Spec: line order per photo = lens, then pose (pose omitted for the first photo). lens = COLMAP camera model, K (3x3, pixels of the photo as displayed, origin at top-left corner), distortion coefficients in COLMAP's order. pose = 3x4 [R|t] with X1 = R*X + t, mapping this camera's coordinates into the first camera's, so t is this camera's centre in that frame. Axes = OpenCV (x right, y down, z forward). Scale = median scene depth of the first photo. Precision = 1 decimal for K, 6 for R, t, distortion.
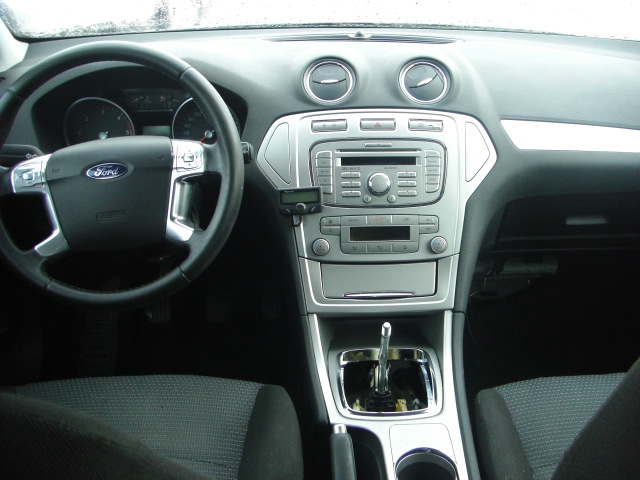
lens RADIAL K [[716.1, 0, 359.0], [0, 716.1, 240.1], [0, 0, 1]] dist [-0.151422, 0.072323]
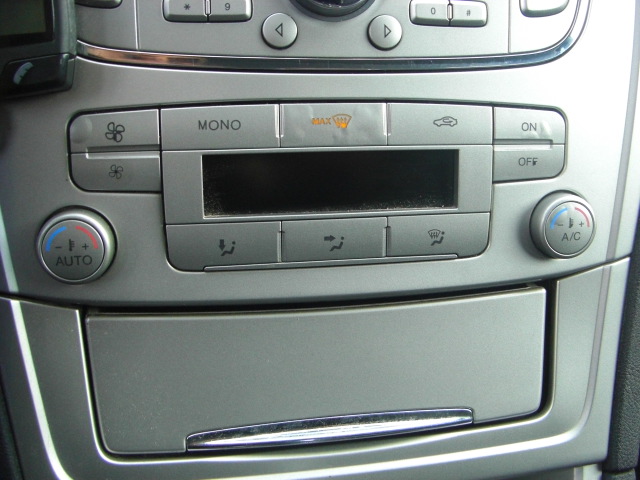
lens RADIAL K [[716.1, 0, 359.0], [0, 716.1, 240.1], [0, 0, 1]] dist [-0.151422, 0.072323]
pose [[0.989182, -0.018791, 0.145483, 0.002731], [0.002570, 0.993829, 0.110890, -0.016110], [-0.146669, -0.109316, 0.983127, 0.766446]]
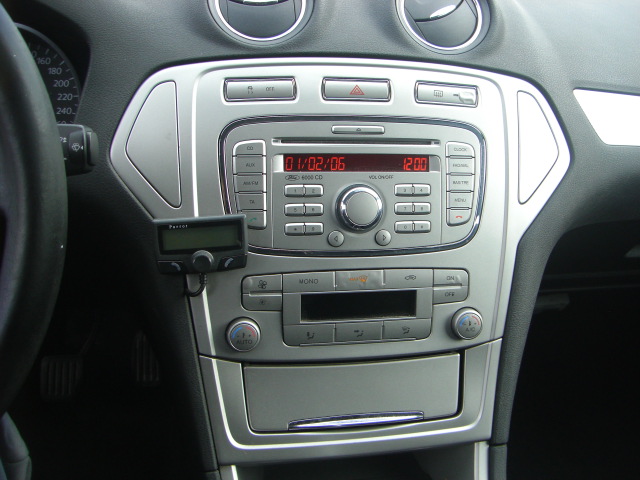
lens RADIAL K [[716.1, 0, 359.0], [0, 716.1, 240.1], [0, 0, 1]] dist [-0.151422, 0.072323]
pose [[0.986291, 0.000168, 0.165016, -0.055275], [-0.009526, 0.998390, 0.055922, -0.084172], [-0.164741, -0.056727, 0.984704, 0.499187]]
